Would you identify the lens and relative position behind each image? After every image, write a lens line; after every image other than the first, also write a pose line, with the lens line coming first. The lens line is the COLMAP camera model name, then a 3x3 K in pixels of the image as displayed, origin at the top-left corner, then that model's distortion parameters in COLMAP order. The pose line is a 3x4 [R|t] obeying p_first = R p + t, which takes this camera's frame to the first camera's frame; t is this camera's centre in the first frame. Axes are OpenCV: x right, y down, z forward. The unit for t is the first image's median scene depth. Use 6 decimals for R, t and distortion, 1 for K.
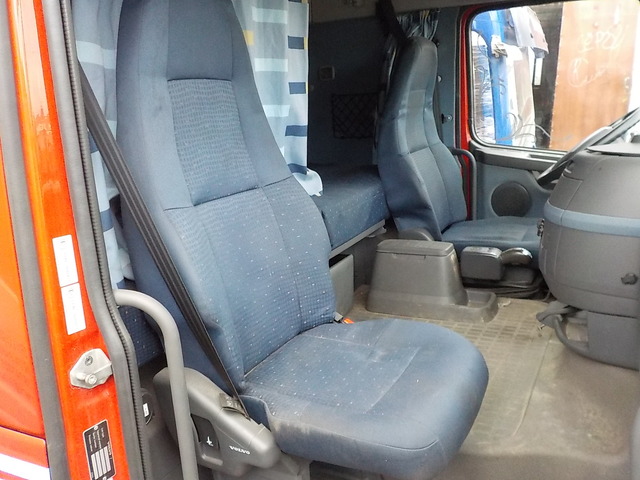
lens RADIAL K [[583.4, 0, 322.2], [0, 583.4, 241.2], [0, 0, 1]] dist [0.027009, -0.002541]
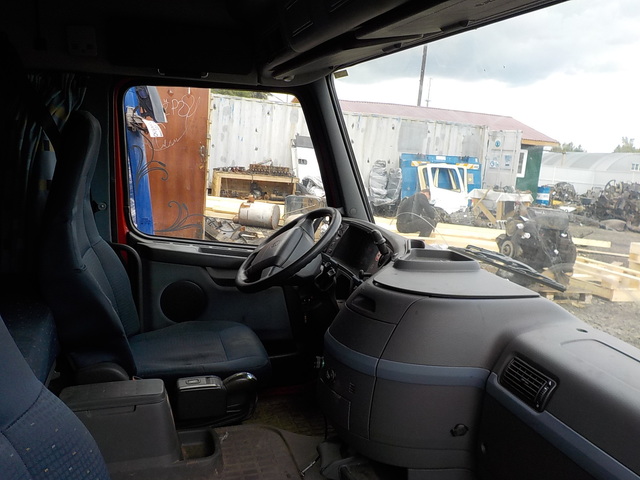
lens RADIAL K [[583.4, 0, 320.0], [0, 583.4, 237.9], [0, 0, 1]] dist [0.027009, -0.002541]
pose [[0.717303, -0.046859, 0.695184, -0.137094], [0.096607, 0.994788, -0.032626, -0.117413], [-0.690031, 0.090562, 0.718091, 0.228647]]
